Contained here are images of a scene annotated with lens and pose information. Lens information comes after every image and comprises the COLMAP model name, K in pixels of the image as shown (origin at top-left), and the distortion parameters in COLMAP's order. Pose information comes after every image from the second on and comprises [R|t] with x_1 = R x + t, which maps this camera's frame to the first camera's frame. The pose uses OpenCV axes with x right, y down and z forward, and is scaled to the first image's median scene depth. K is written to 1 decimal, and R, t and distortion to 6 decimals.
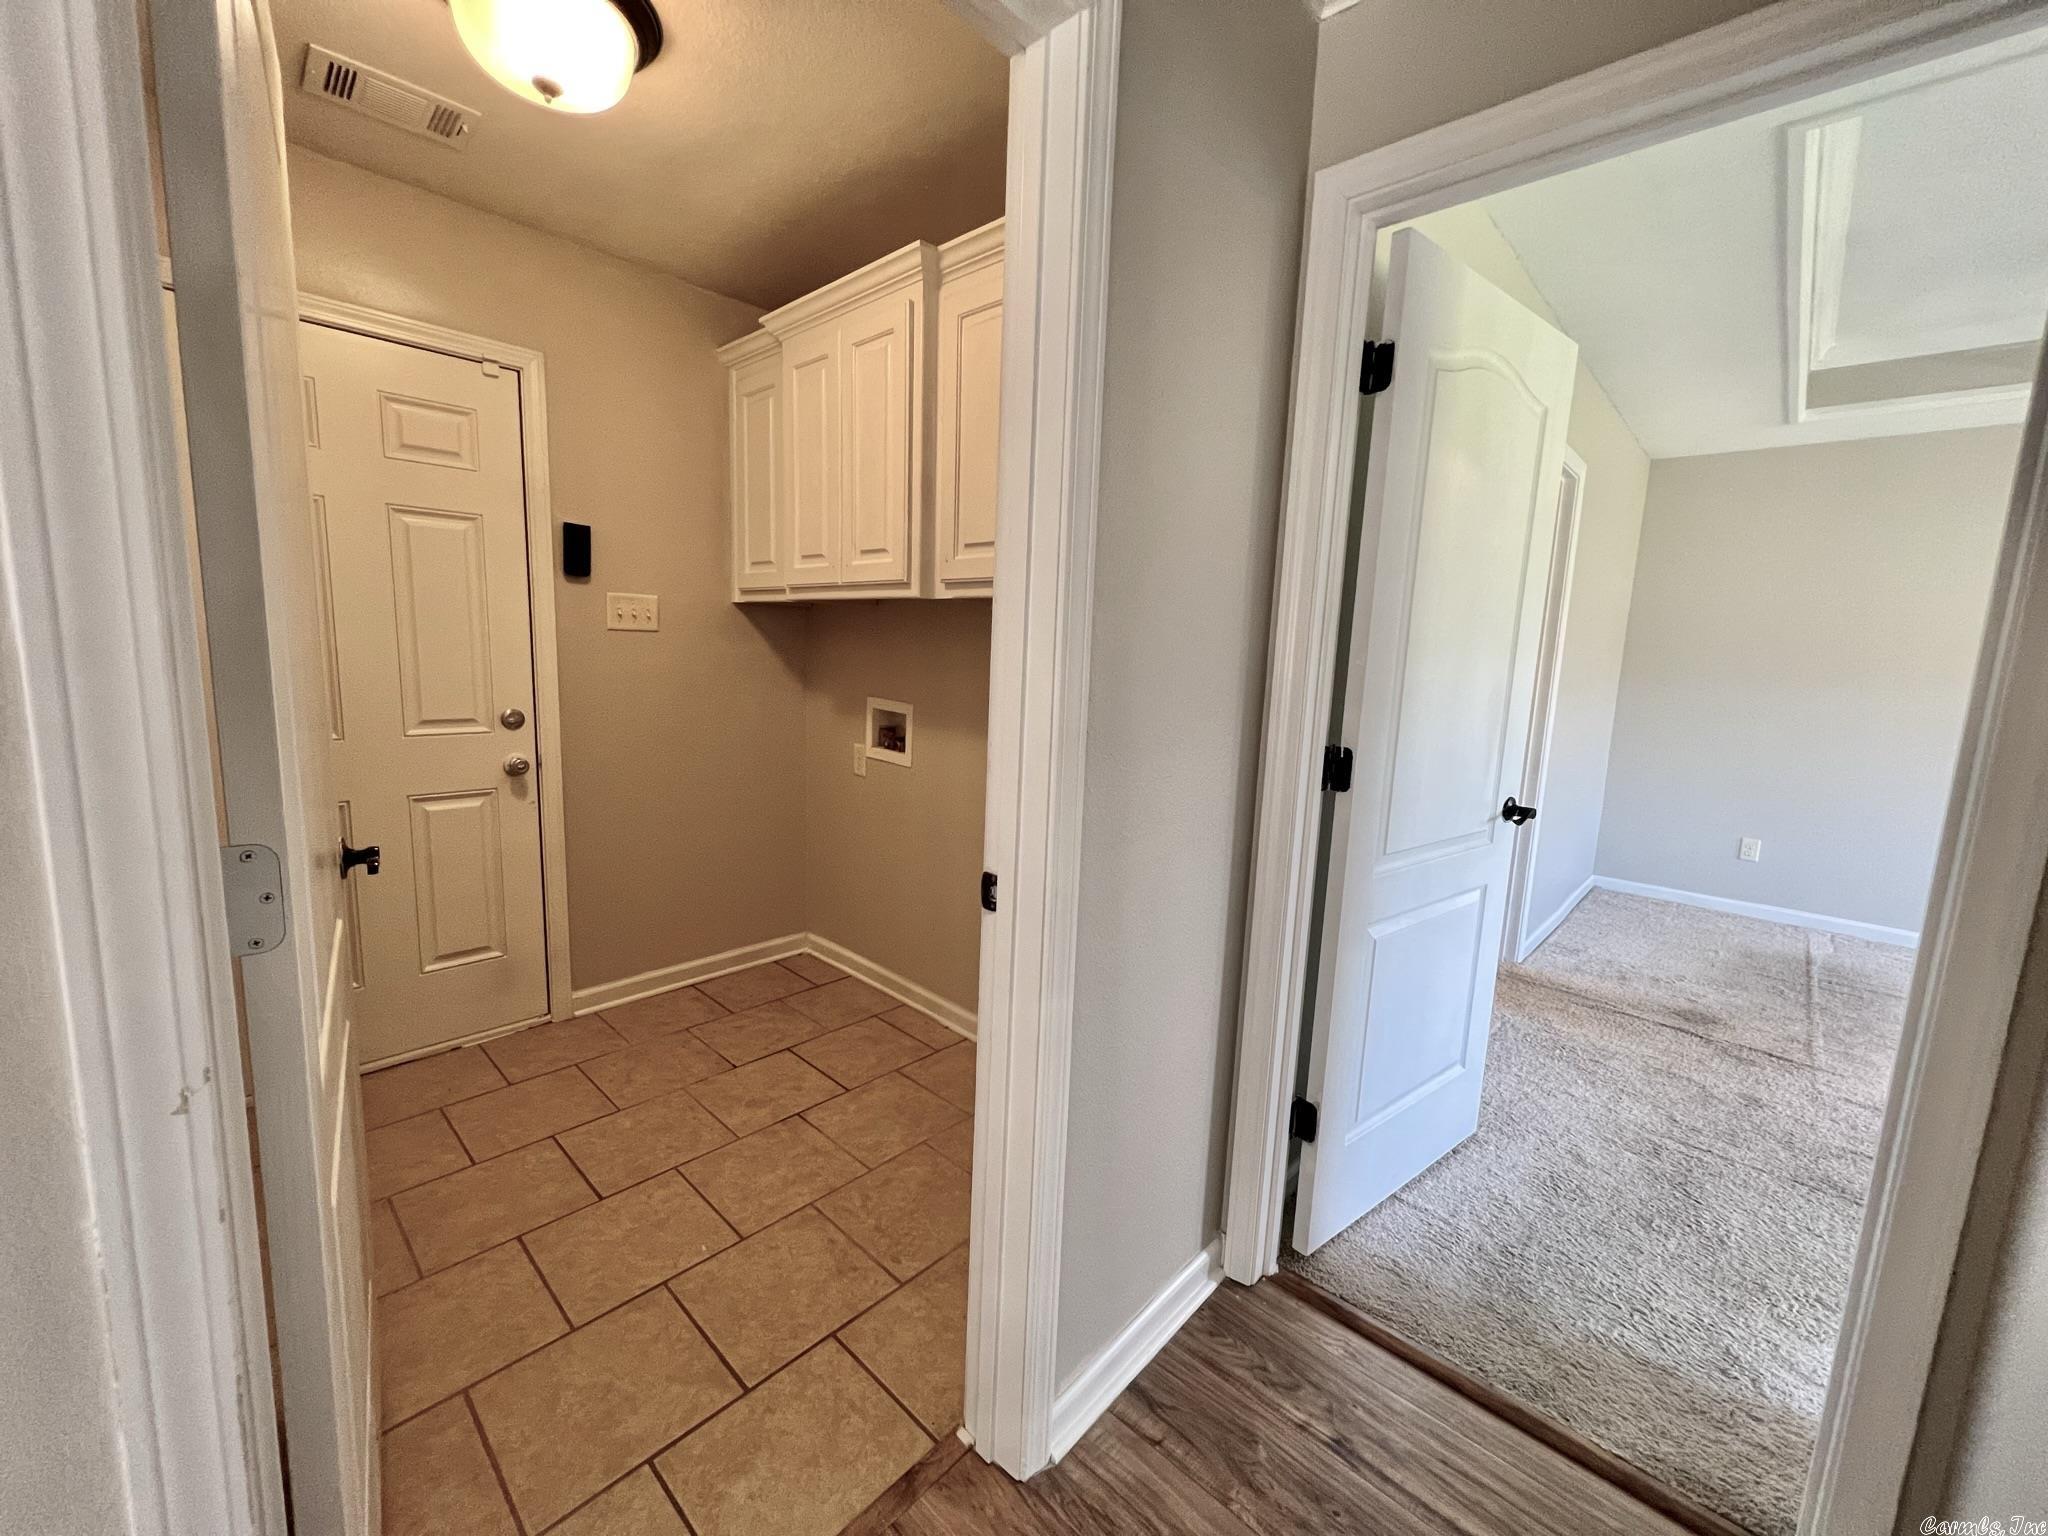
lens RADIAL K [[817.7, 0, 1020.9], [0, 817.7, 760.8], [0, 0, 1]] dist [0.001212, -0.000075]
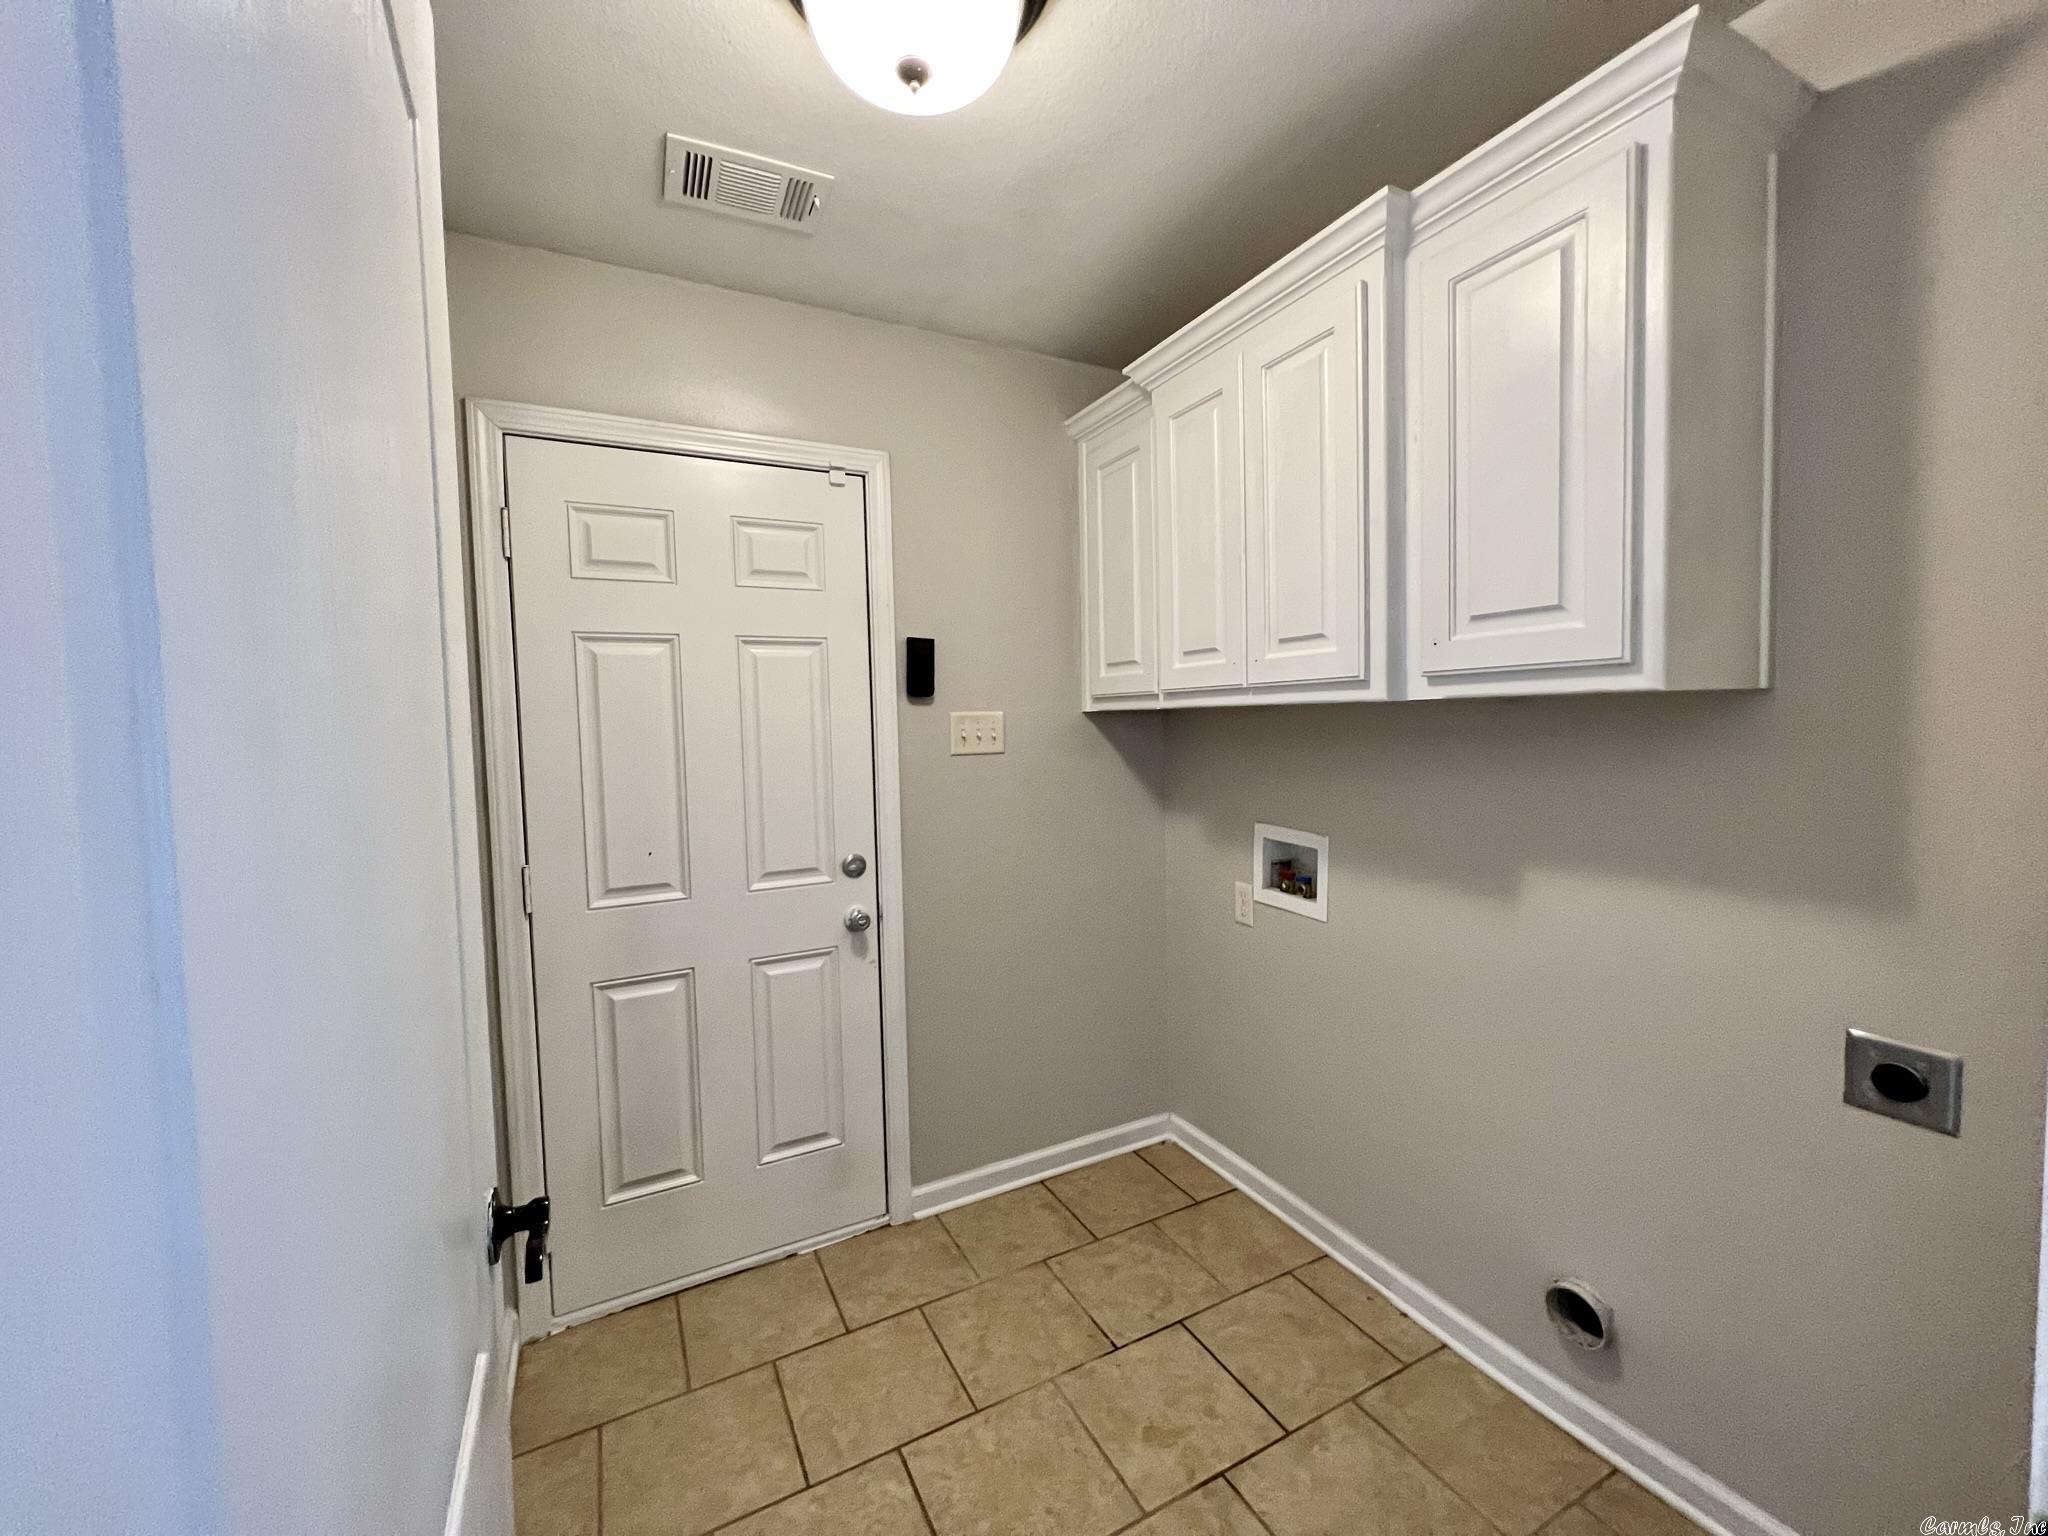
lens RADIAL K [[817.7, 0, 1020.9], [0, 817.7, 760.8], [0, 0, 1]] dist [0.001212, -0.000075]
pose [[0.942052, -0.040296, -0.333039, -0.160980], [0.009483, 0.995562, -0.093634, -0.078304], [0.335333, 0.085050, 0.938253, 0.236253]]
